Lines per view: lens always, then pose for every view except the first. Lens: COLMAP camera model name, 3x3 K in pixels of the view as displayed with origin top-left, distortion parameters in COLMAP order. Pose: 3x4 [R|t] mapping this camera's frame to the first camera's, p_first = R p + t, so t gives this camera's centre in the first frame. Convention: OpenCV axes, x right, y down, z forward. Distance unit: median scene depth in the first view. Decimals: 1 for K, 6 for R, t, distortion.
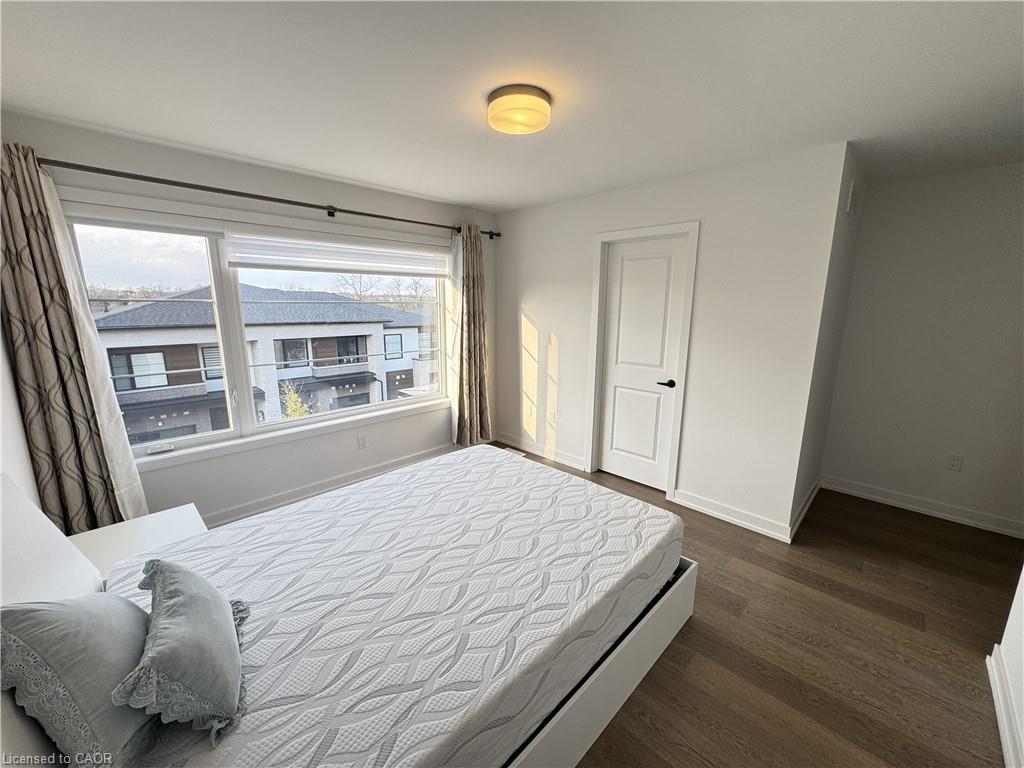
lens RADIAL K [[409.2, 0, 512.6], [0, 409.2, 384.3], [0, 0, 1]] dist [-0.001407, -0.000178]
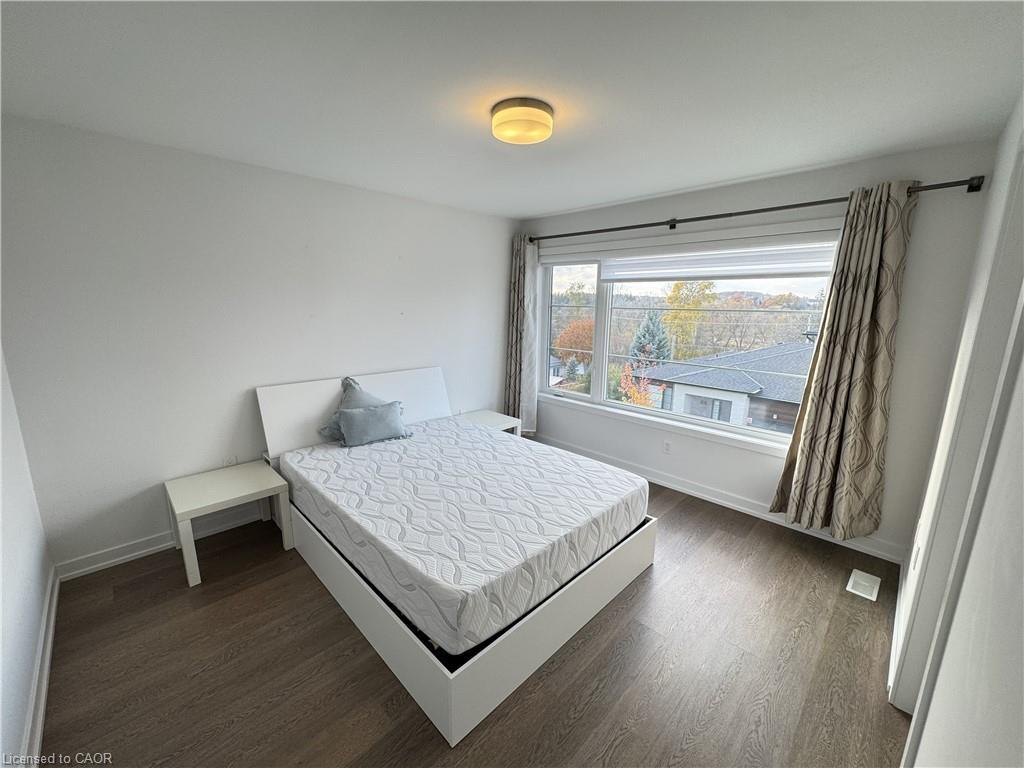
lens RADIAL K [[409.2, 0, 512.6], [0, 409.2, 384.3], [0, 0, 1]] dist [-0.001407, -0.000178]
pose [[-0.001616, 0.189172, -0.981943, 0.793075], [-0.212941, 0.959358, 0.185172, -0.150595], [0.977064, 0.209395, 0.038733, 0.737060]]
